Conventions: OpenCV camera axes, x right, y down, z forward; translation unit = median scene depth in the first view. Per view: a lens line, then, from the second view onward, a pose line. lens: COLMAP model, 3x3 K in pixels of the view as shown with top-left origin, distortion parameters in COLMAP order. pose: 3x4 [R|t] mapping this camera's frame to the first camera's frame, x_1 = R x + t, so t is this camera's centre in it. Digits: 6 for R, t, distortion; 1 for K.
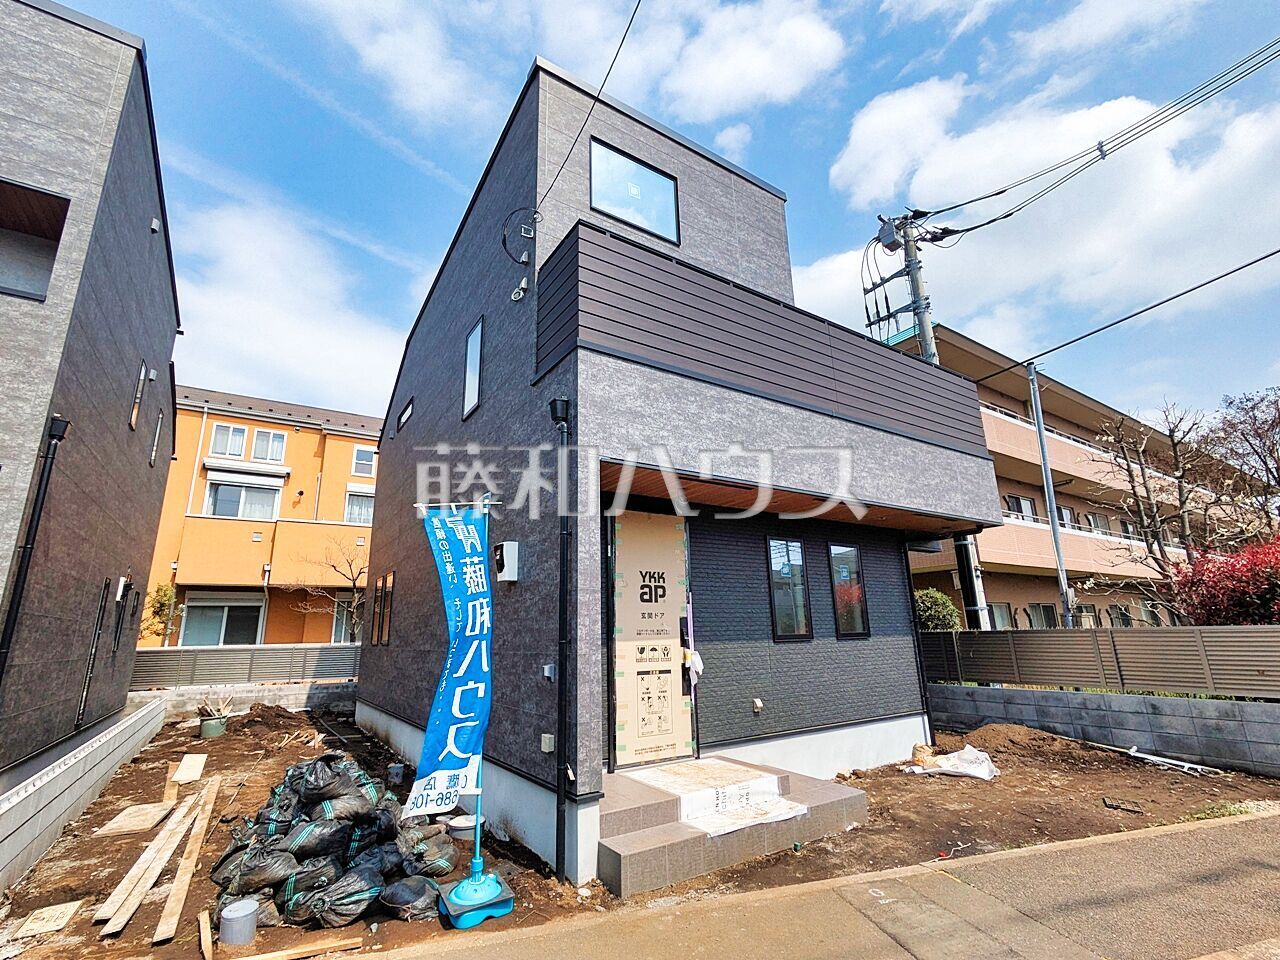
lens RADIAL K [[578.5, 0, 637.9], [0, 578.5, 481.9], [0, 0, 1]] dist [-0.001547, 0.001399]
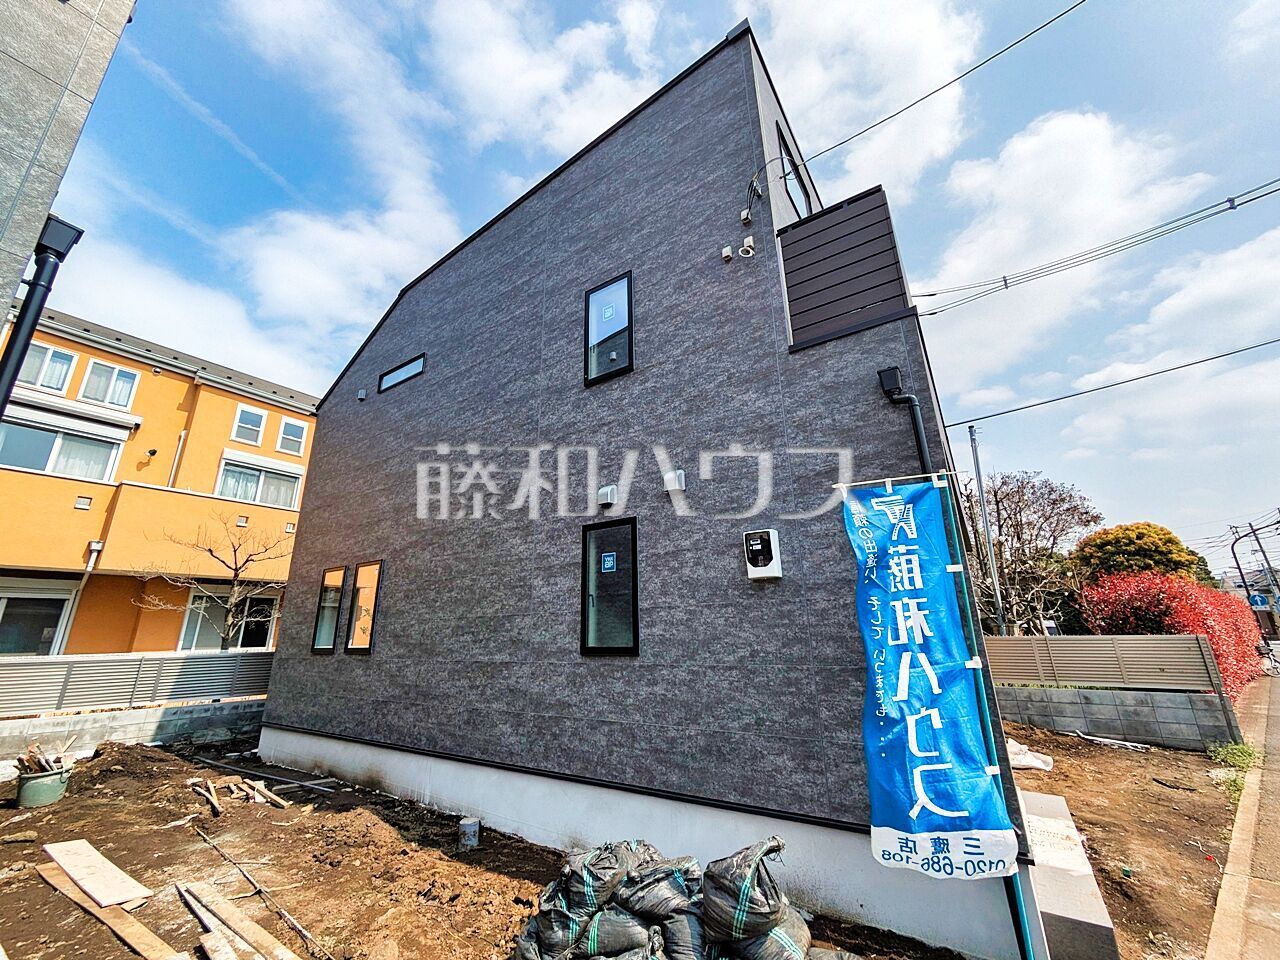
lens RADIAL K [[502.4, 0, 640.3], [0, 502.4, 475.3], [0, 0, 1]] dist [-0.002056, 0.002601]
pose [[0.921787, 0.121116, 0.368294, -0.621398], [-0.100850, 0.992156, -0.073864, 0.091482], [-0.374351, 0.030944, 0.926771, 0.374601]]
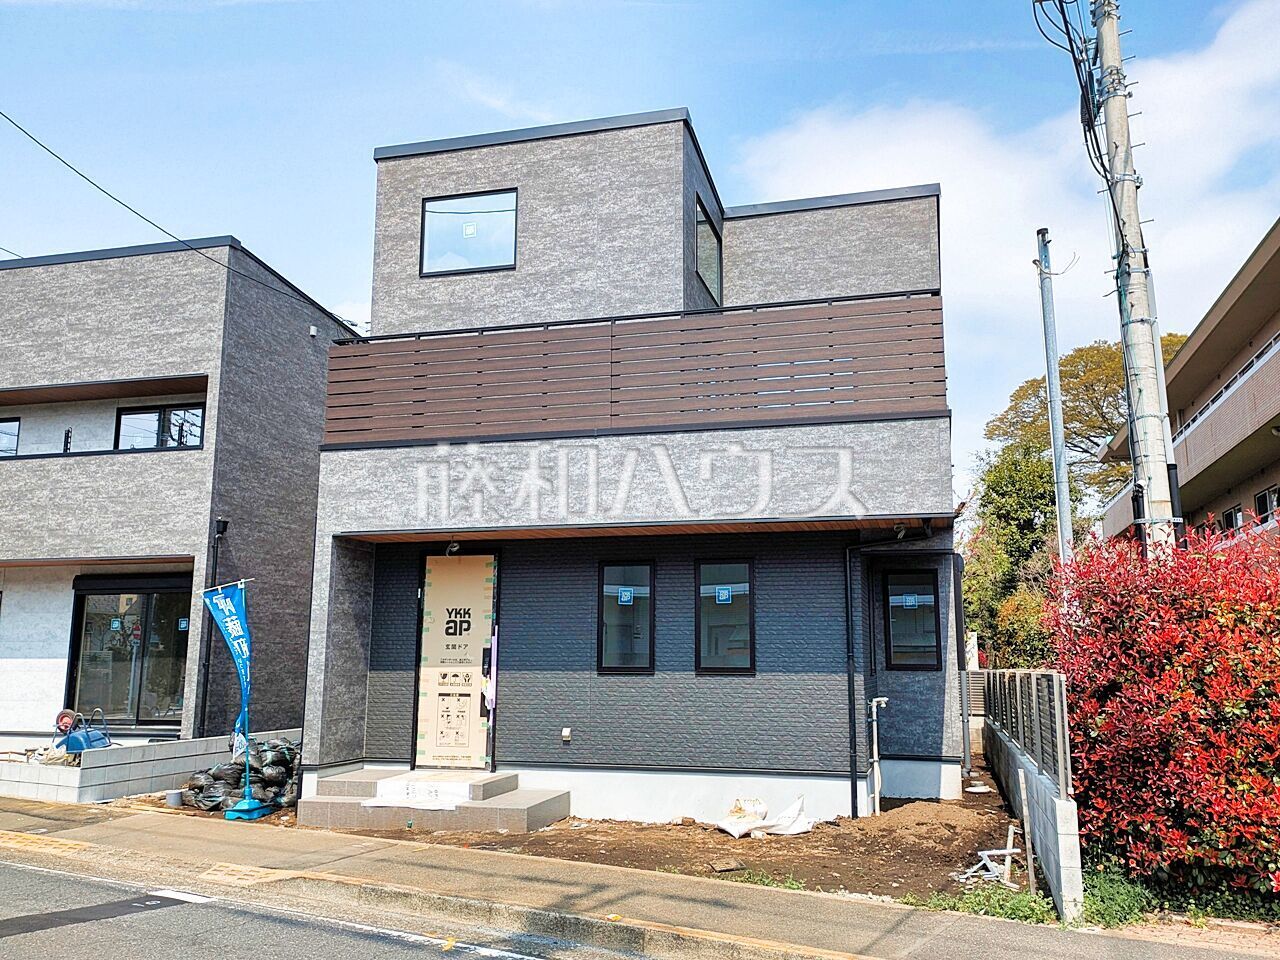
lens RADIAL K [[1065.0, 0, 638.6], [0, 1065.0, 469.3], [0, 0, 1]] dist [0.083048, -0.085962]
pose [[0.661482, -0.108410, -0.742084, 1.847148], [0.172568, 0.984947, 0.009935, -0.073634], [0.729837, -0.134632, 0.670233, -0.112528]]
